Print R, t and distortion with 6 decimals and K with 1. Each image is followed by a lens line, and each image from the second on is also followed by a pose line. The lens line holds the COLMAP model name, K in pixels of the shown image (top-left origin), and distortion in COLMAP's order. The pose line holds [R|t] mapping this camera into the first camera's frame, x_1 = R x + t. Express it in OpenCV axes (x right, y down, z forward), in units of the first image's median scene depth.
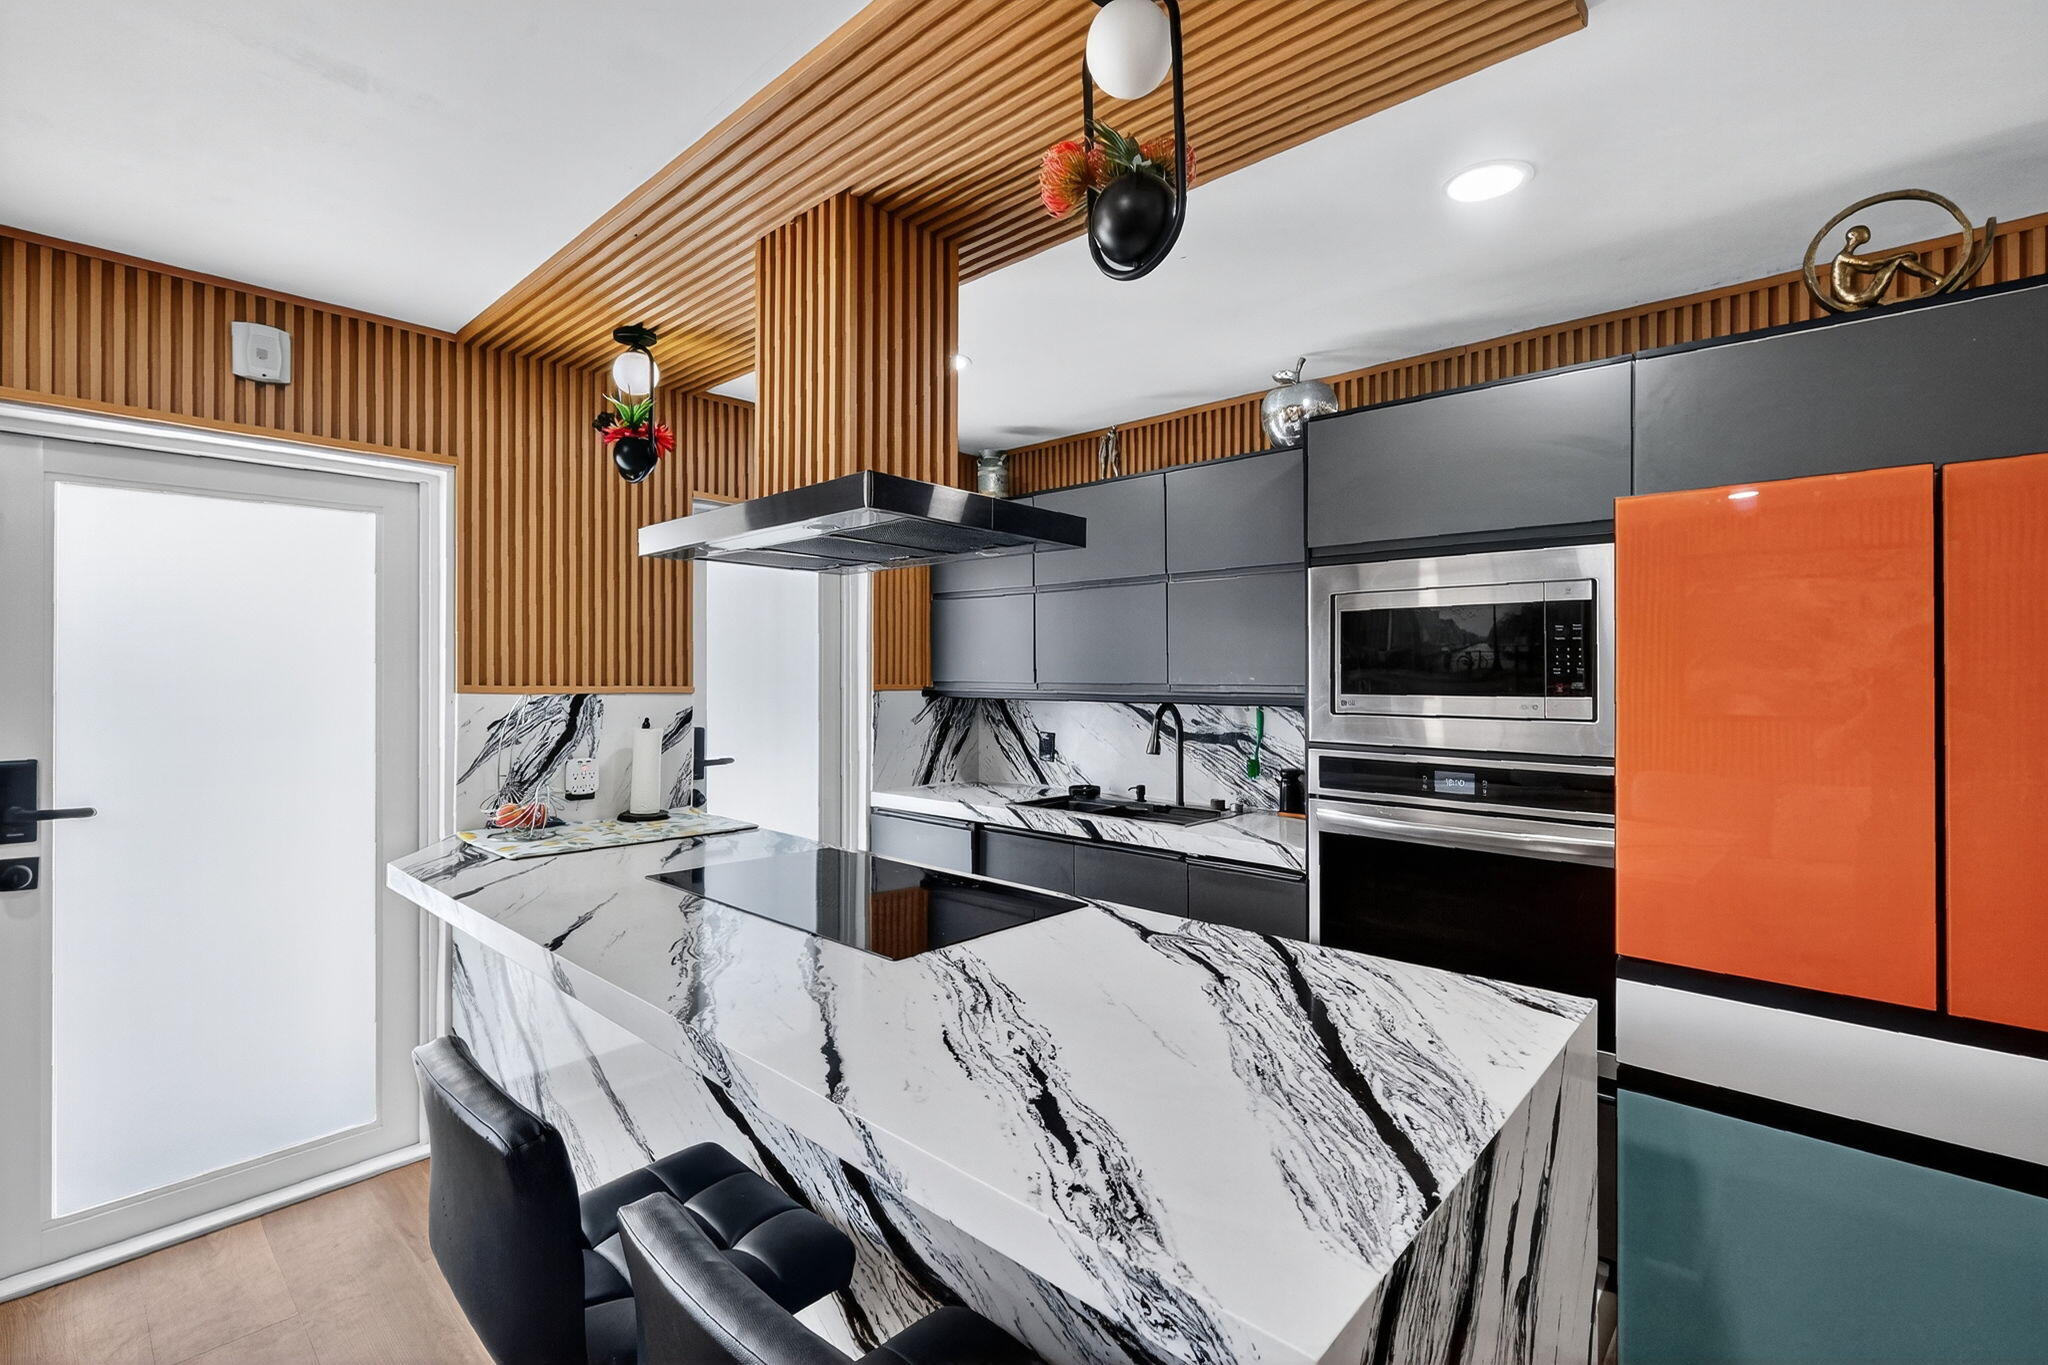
lens RADIAL K [[910.4, 0, 1019.8], [0, 910.4, 666.9], [0, 0, 1]] dist [-0.000859, -0.001929]
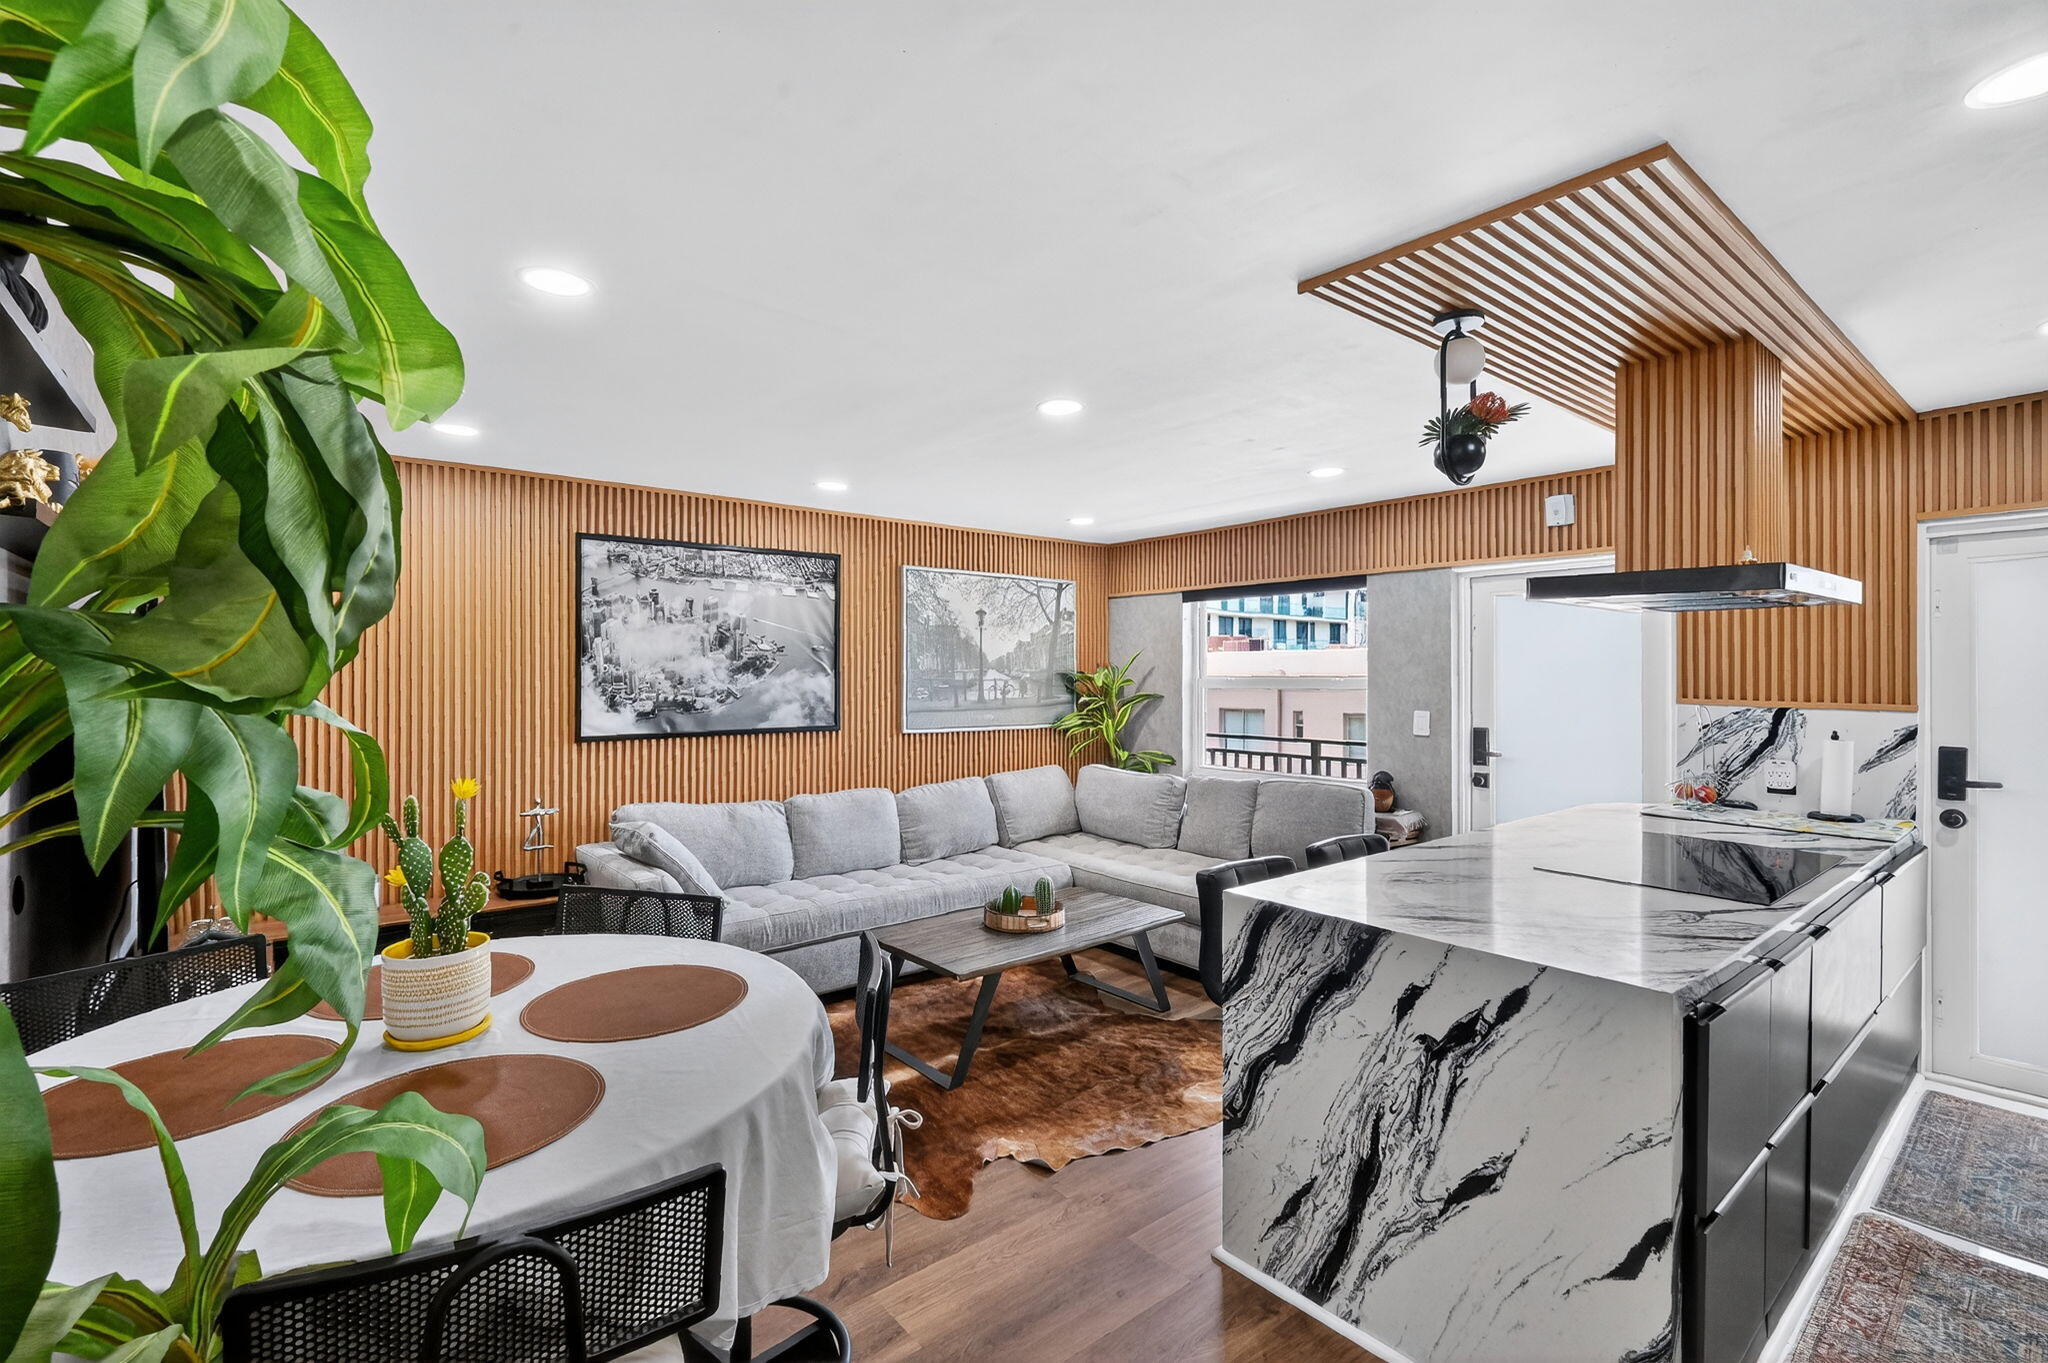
lens RADIAL K [[910.4, 0, 1003.9], [0, 910.4, 673.4], [0, 0, 1]] dist [-0.000859, -0.001929]
pose [[-0.160967, -0.001325, -0.986959, 0.995091], [0.008132, 0.999963, -0.002668, -0.024289], [0.986926, -0.008456, -0.160950, 0.181129]]
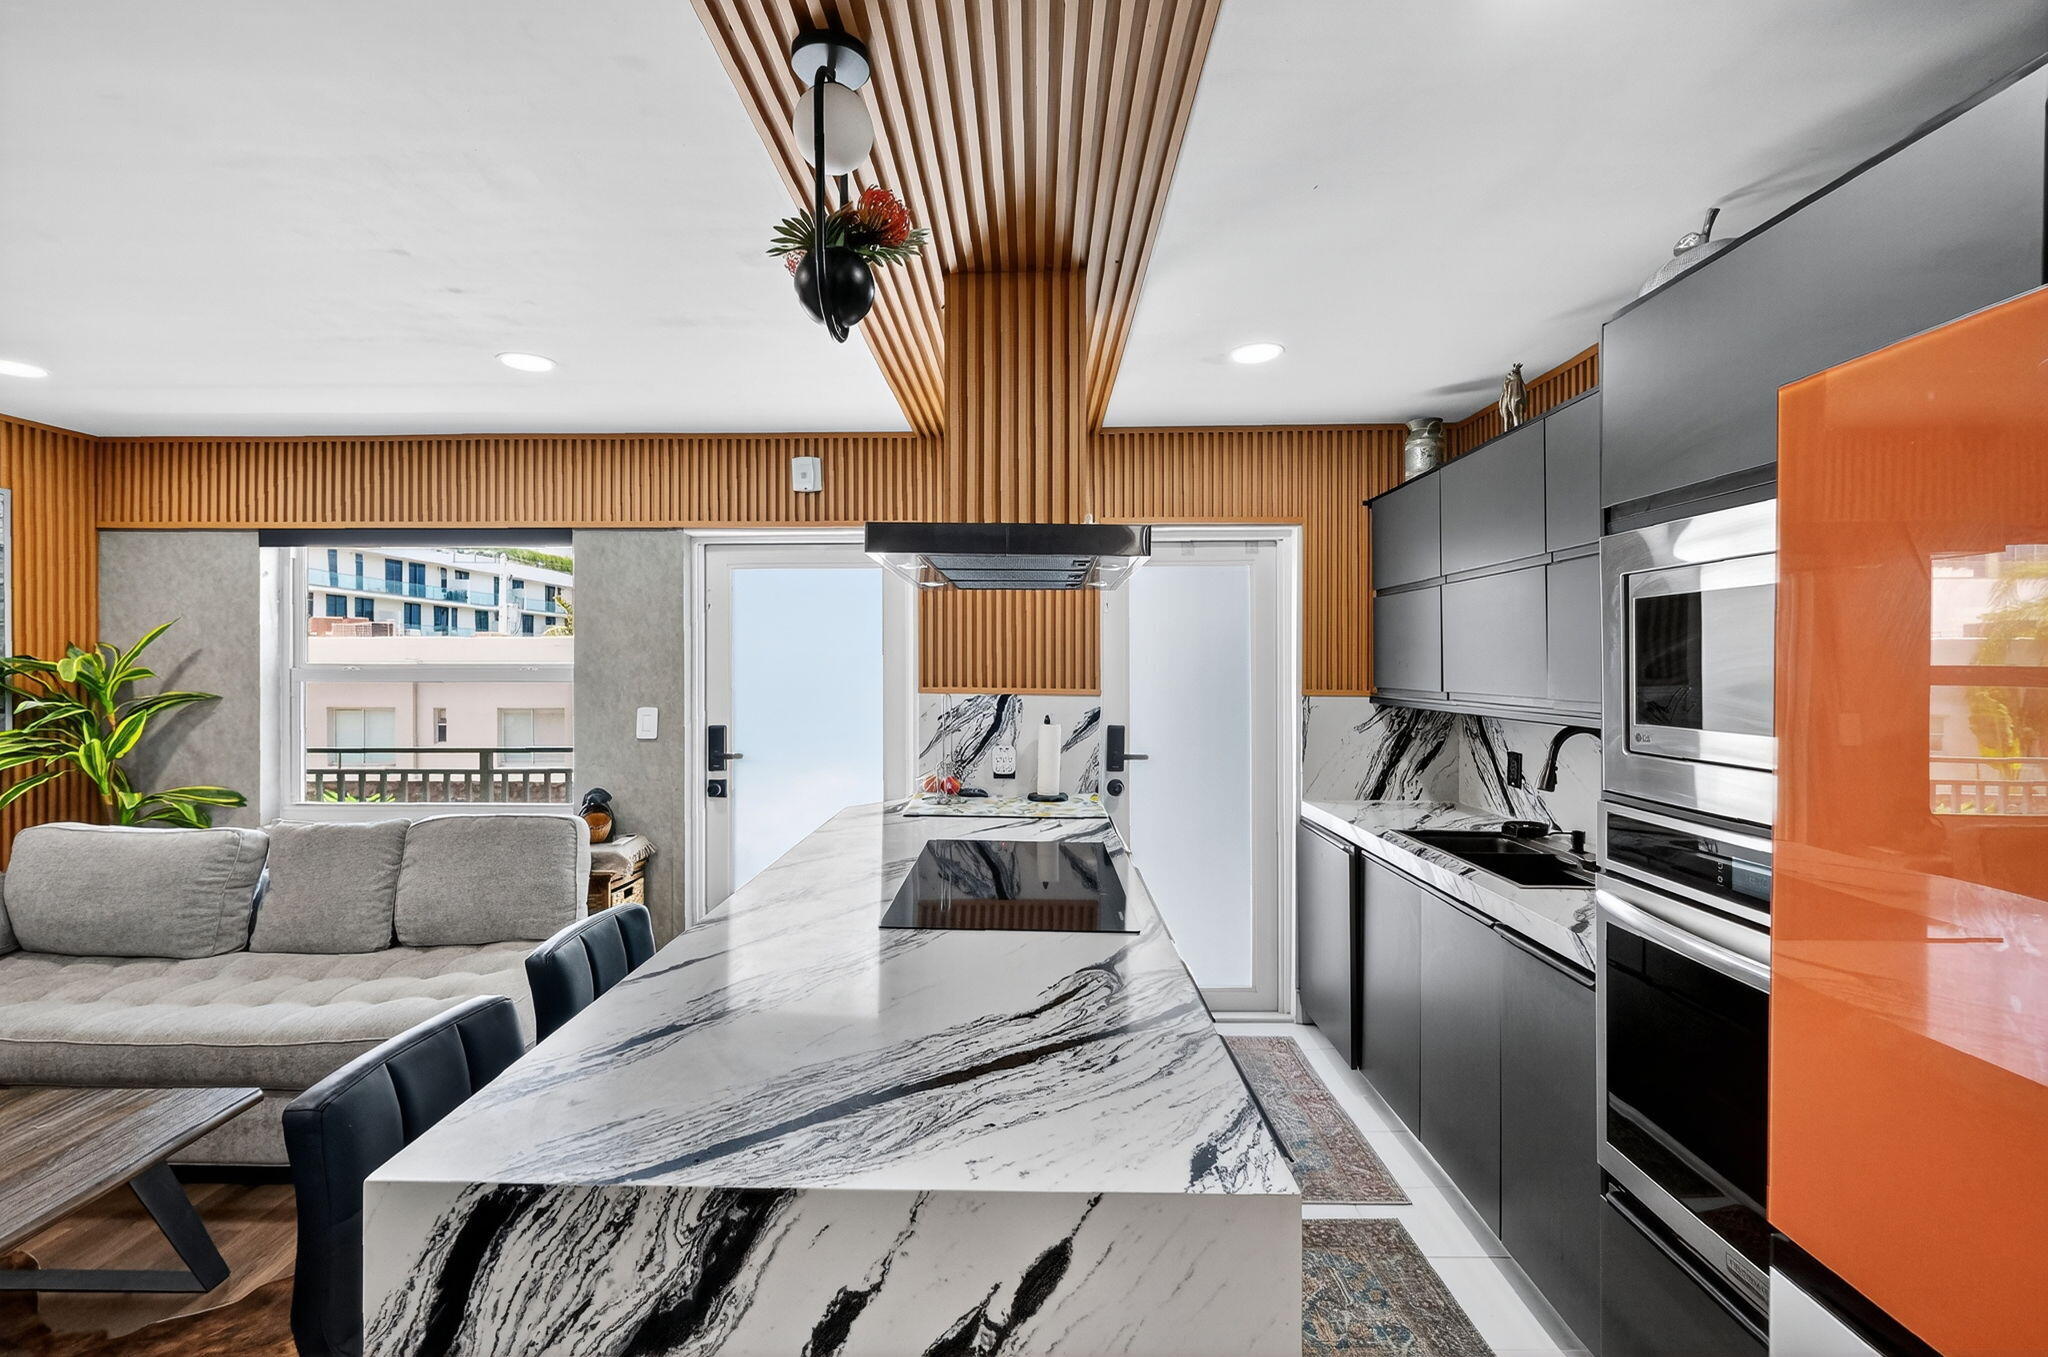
lens RADIAL K [[910.4, 0, 1016.7], [0, 910.4, 668.6], [0, 0, 1]] dist [-0.000859, -0.001929]
pose [[0.659774, 0.001916, -0.751462, 0.523426], [0.005331, 0.999960, 0.007230, -0.015983], [0.751445, -0.008776, 0.659737, 0.206116]]
